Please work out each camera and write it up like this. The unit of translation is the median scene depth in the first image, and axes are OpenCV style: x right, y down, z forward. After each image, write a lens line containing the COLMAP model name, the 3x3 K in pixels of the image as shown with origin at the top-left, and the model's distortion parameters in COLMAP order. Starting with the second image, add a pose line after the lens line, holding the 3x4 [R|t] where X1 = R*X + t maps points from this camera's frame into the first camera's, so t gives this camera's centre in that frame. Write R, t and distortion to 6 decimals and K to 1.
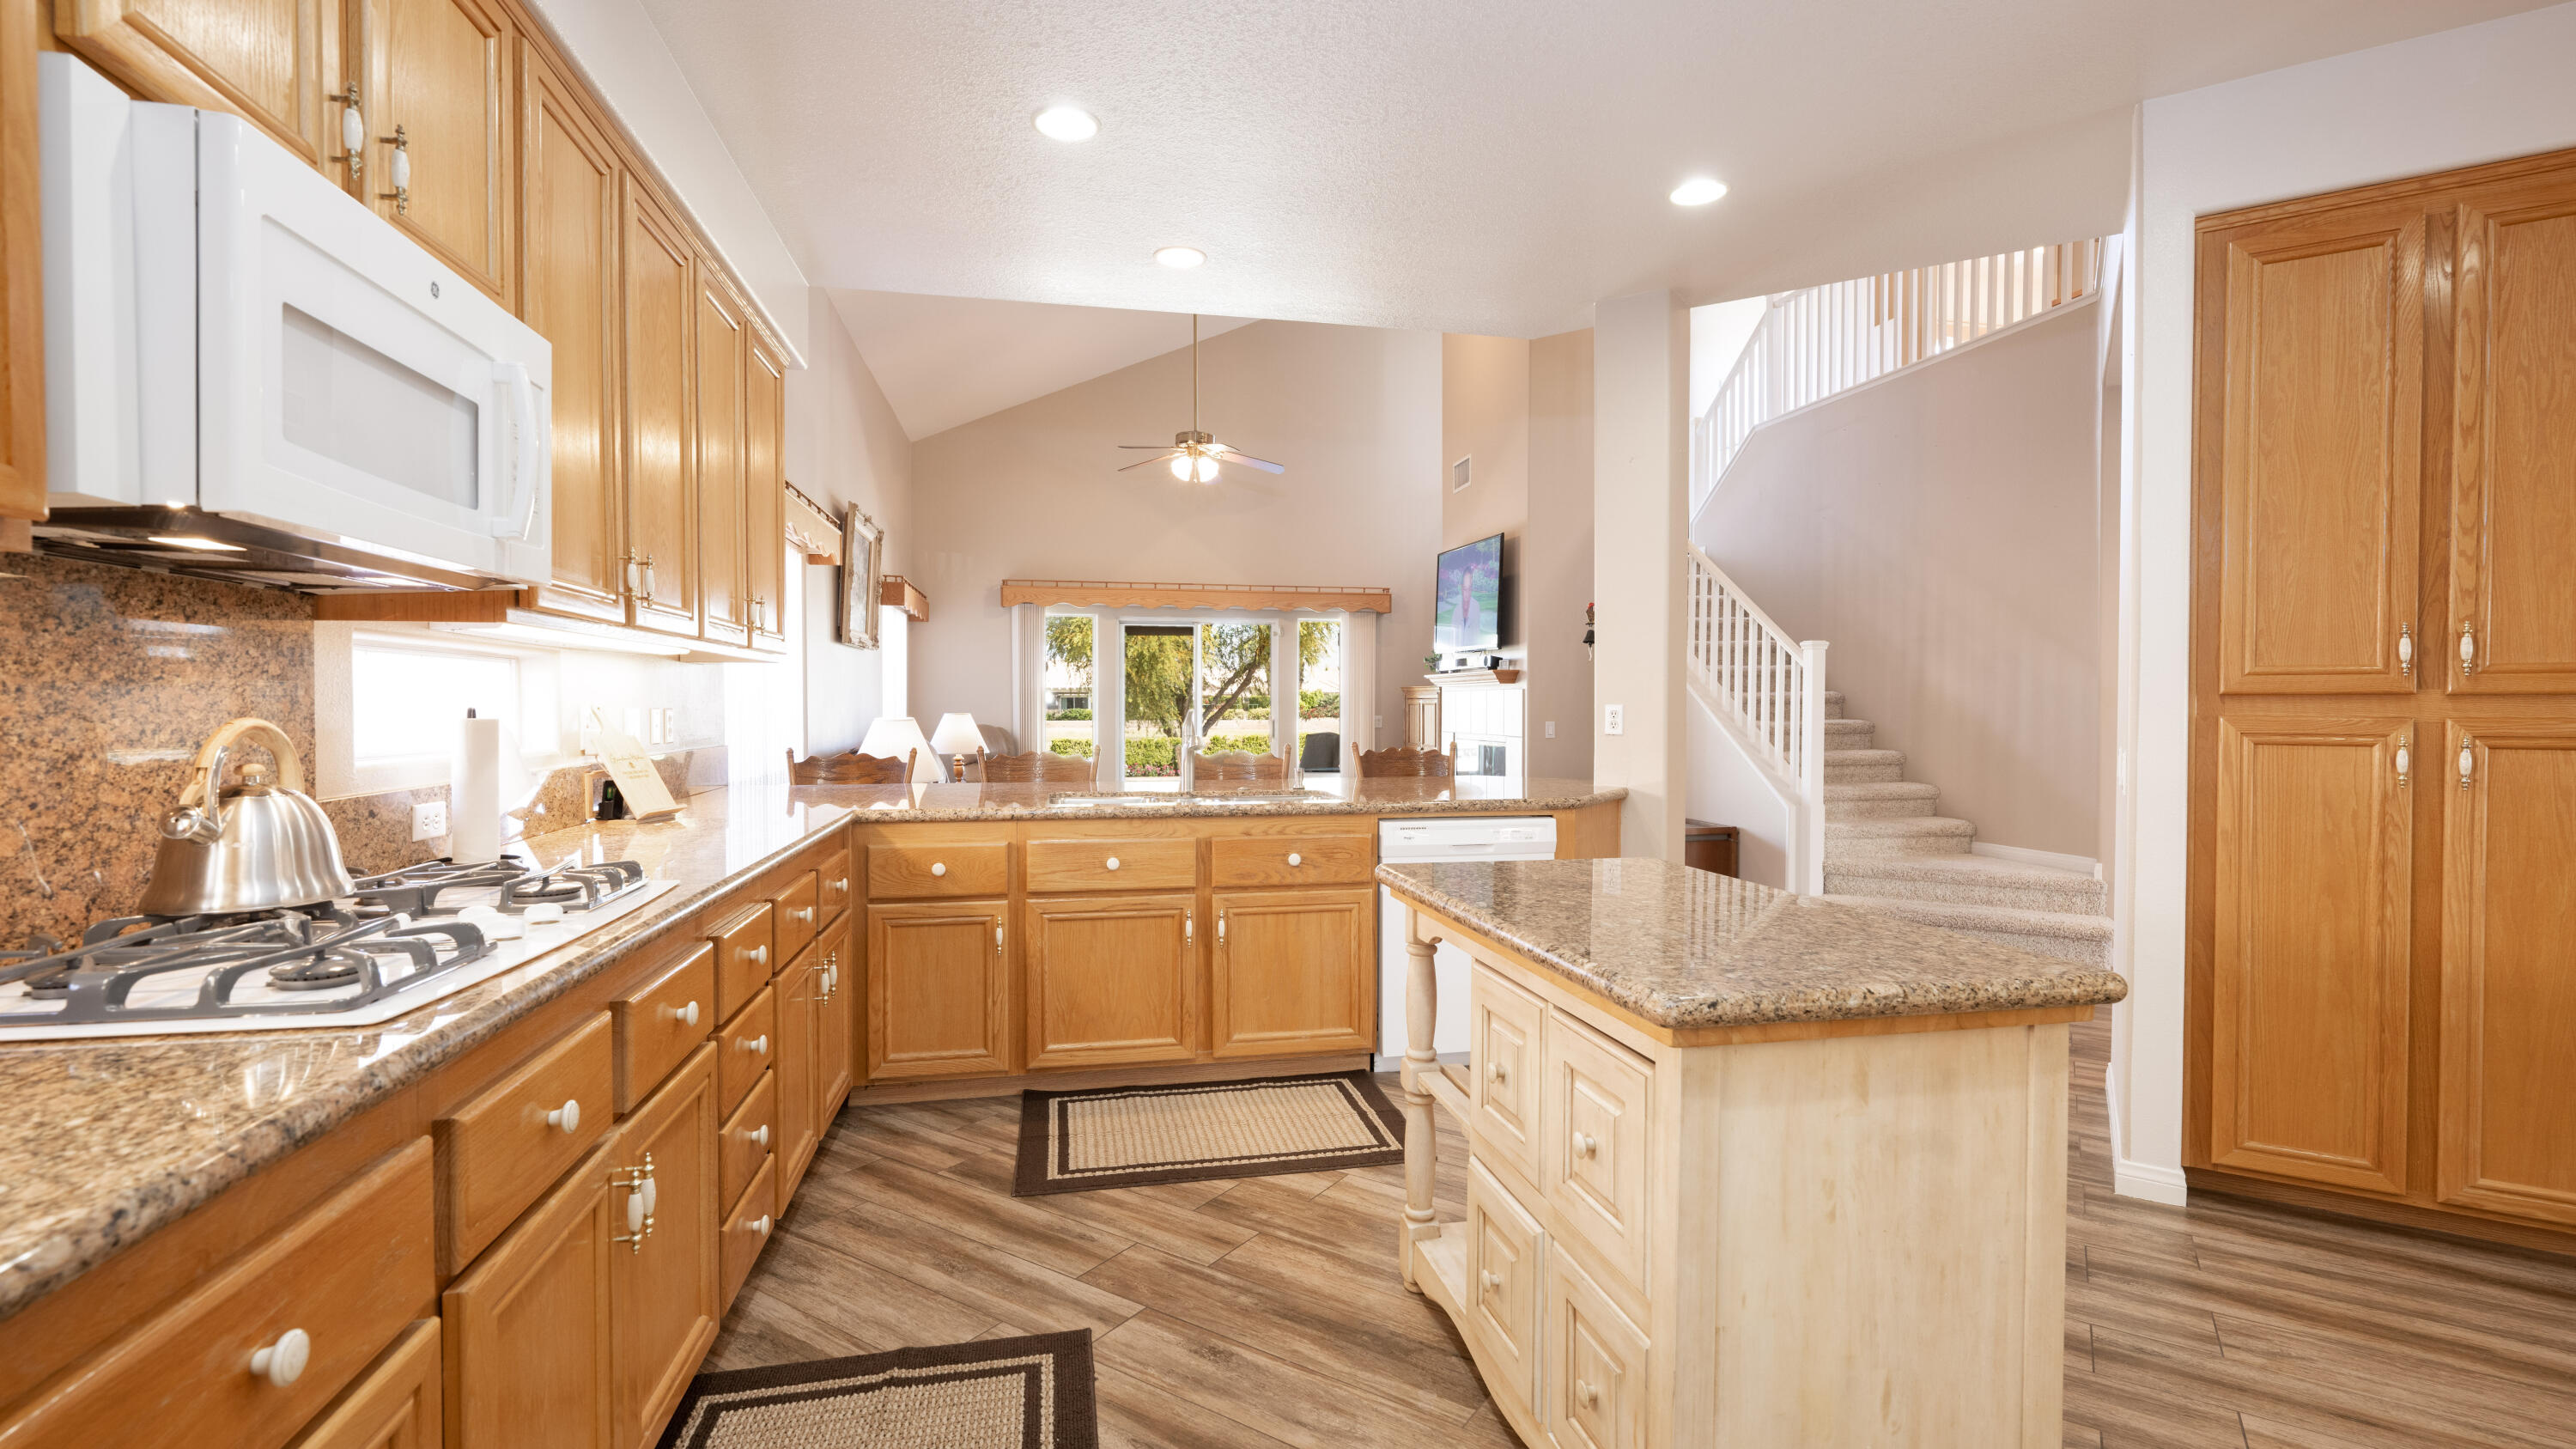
lens RADIAL K [[1150.8, 0, 1275.1], [0, 1150.8, 721.3], [0, 0, 1]] dist [0.000964, 0.000165]
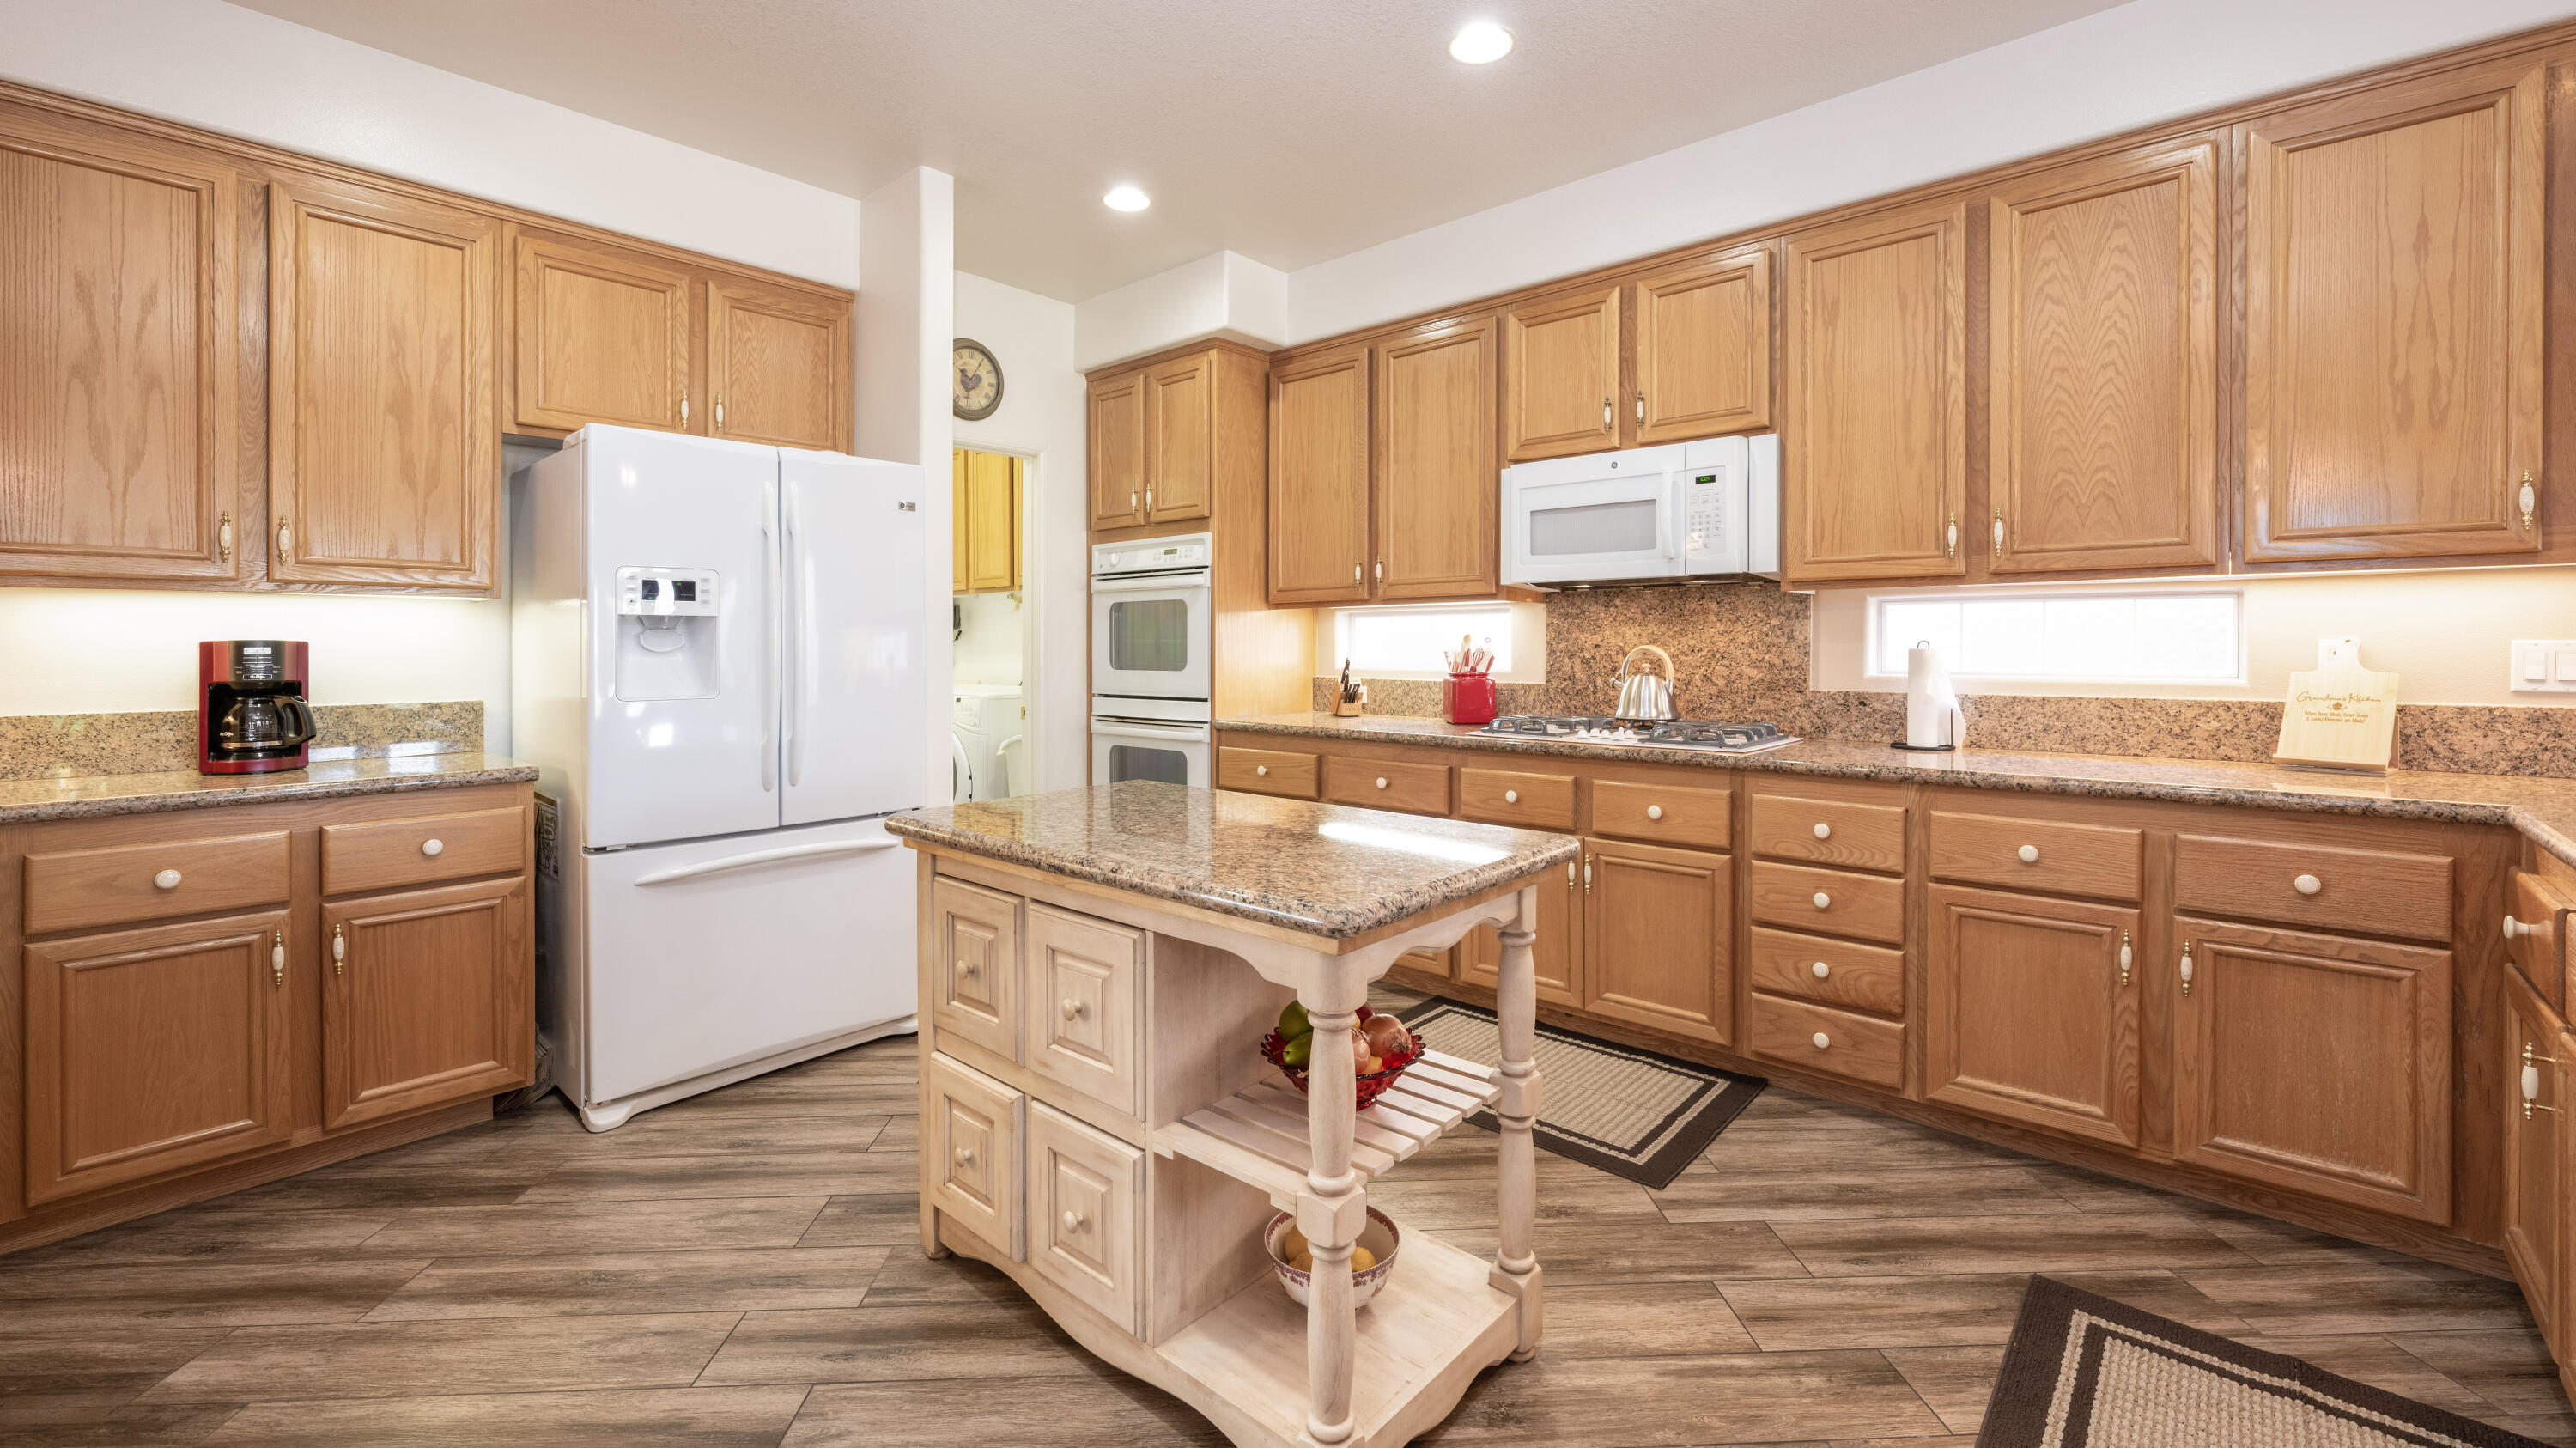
lens RADIAL K [[1068.5, 0, 1297.1], [0, 1068.5, 645.1], [0, 0, 1]] dist [-0.002636, -0.000281]
pose [[-0.798416, 0.003287, -0.602098, 0.652986], [-0.006437, 0.999881, 0.013994, -0.017840], [0.602072, 0.015049, -0.798300, 1.393037]]
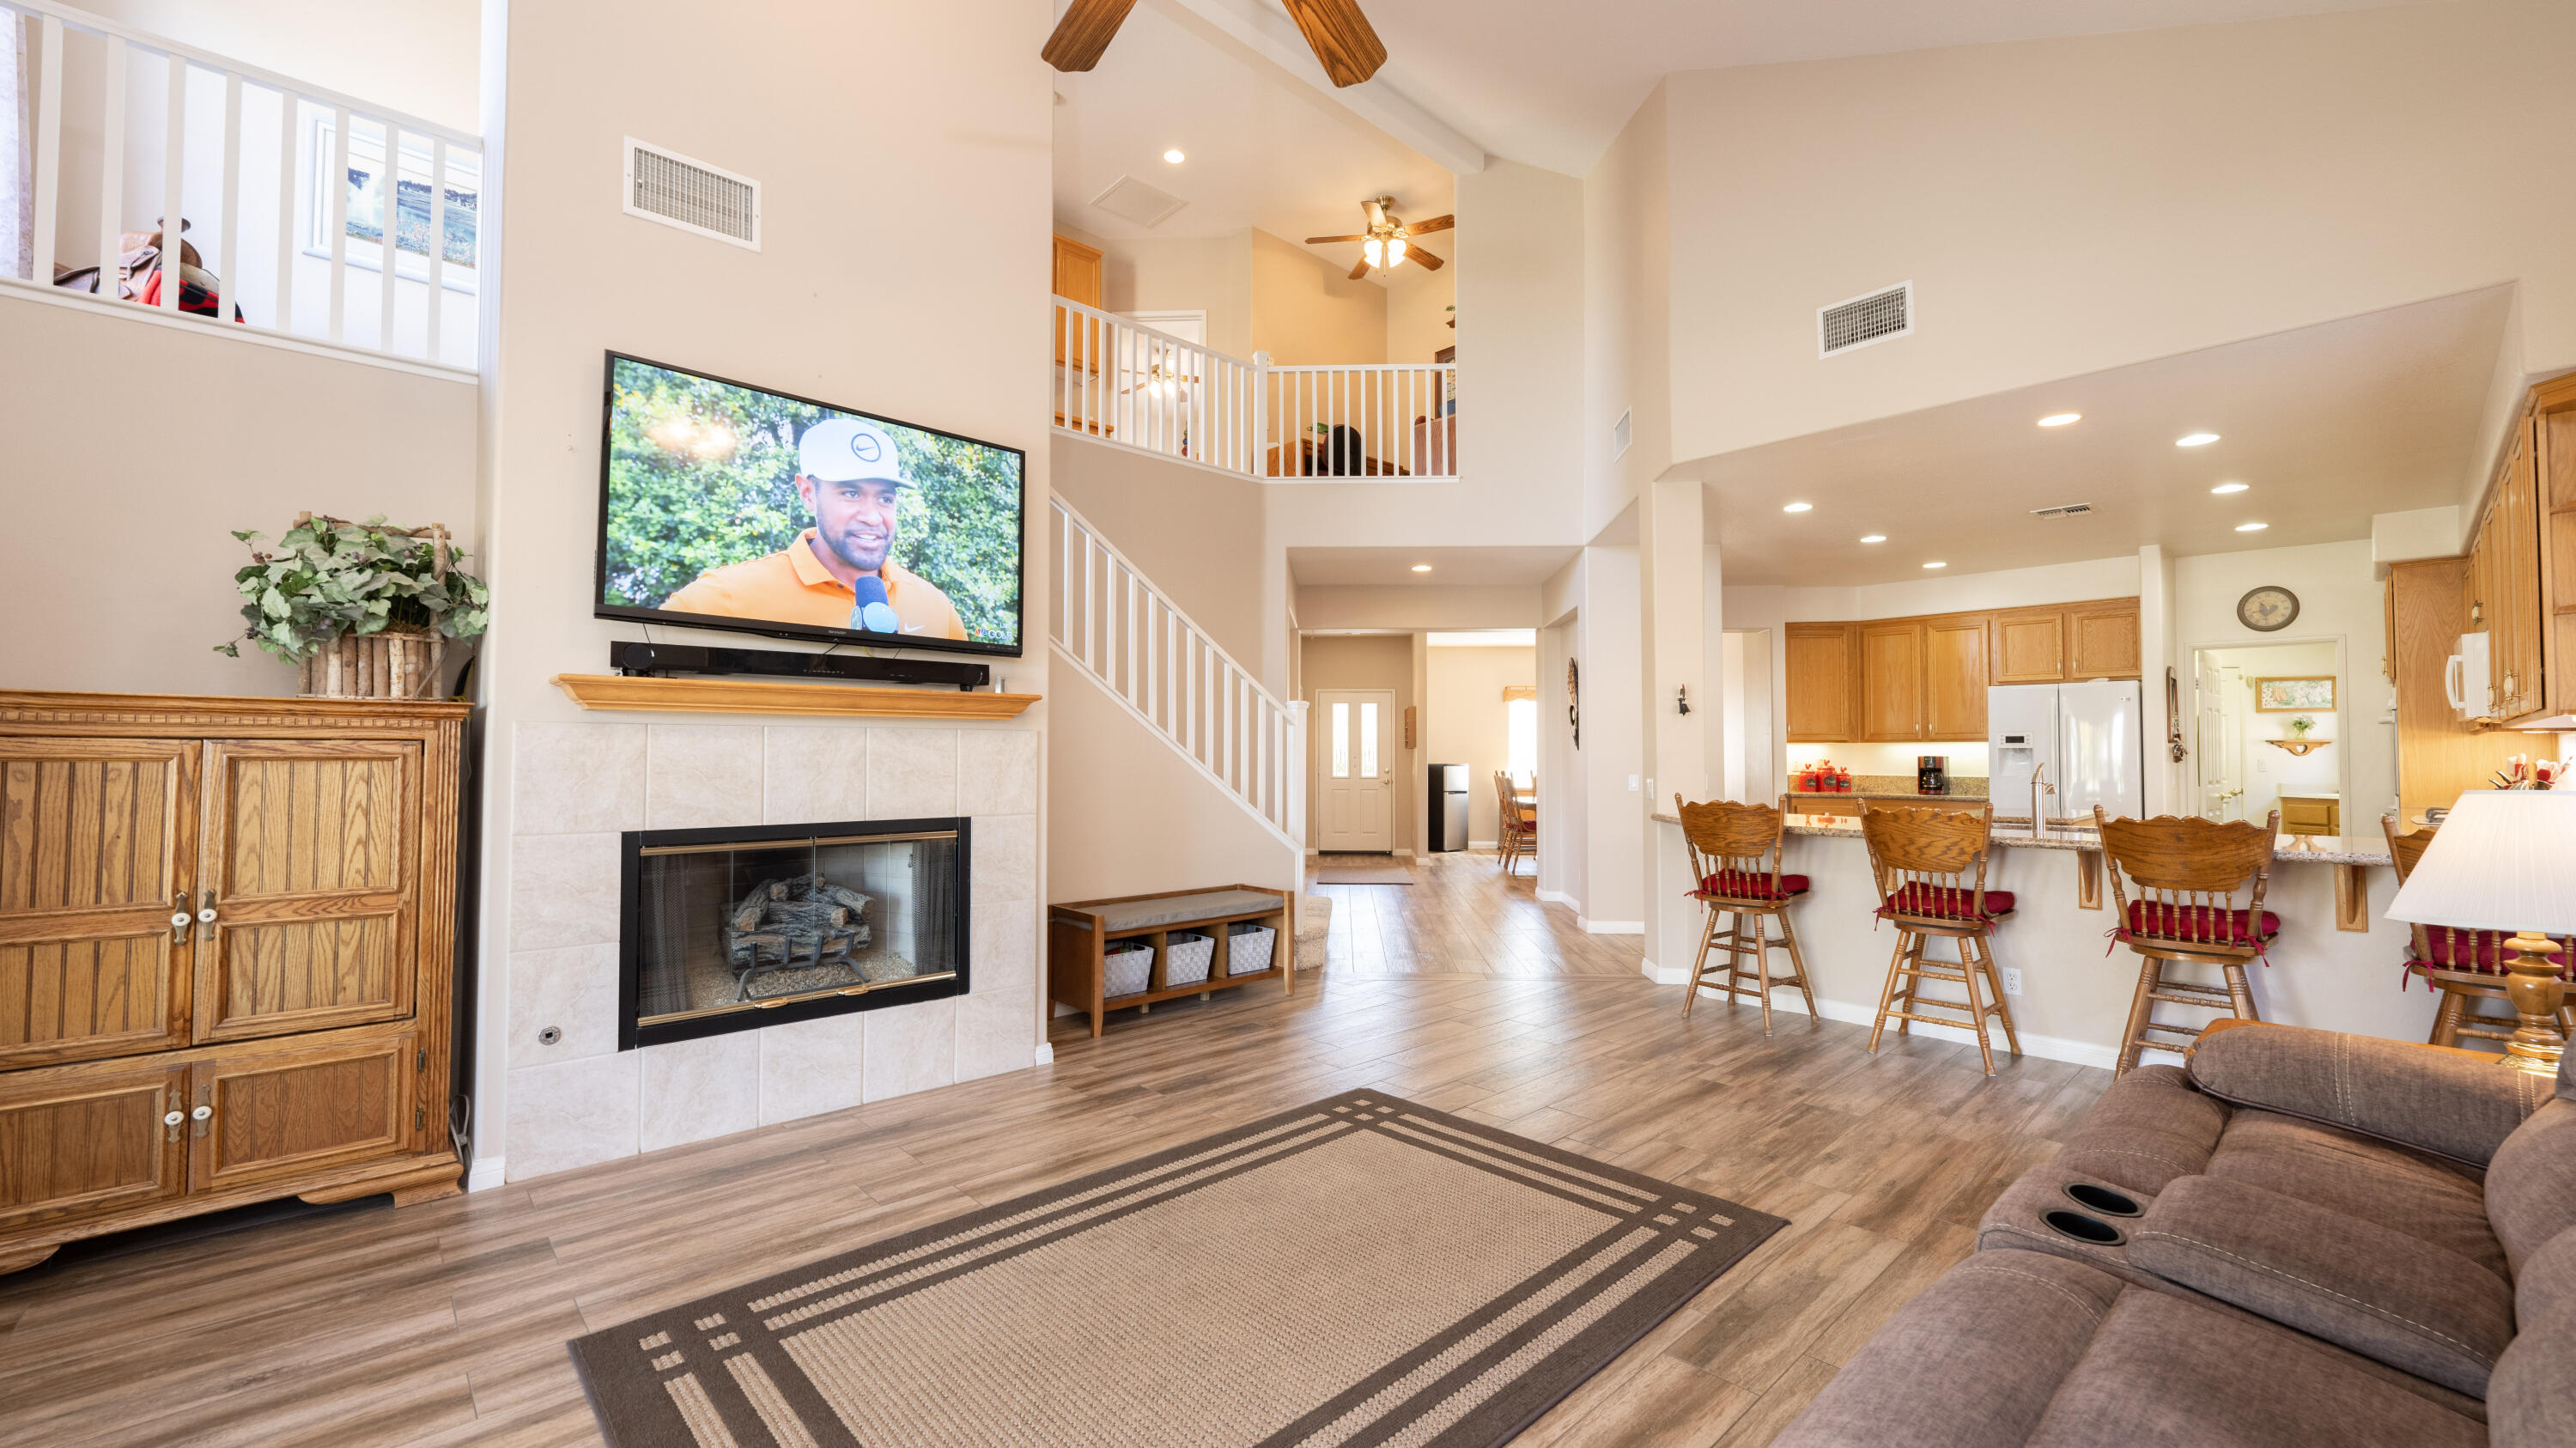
lens RADIAL K [[1016.9, 0, 1299.7], [0, 1016.9, 720.1], [0, 0, 1]] dist [-0.001332, -0.000191]
pose [[-0.534424, 0.028516, 0.844735, -0.883344], [0.012977, 0.999590, -0.025534, -0.061497], [-0.845117, -0.002684, -0.534575, 3.519408]]
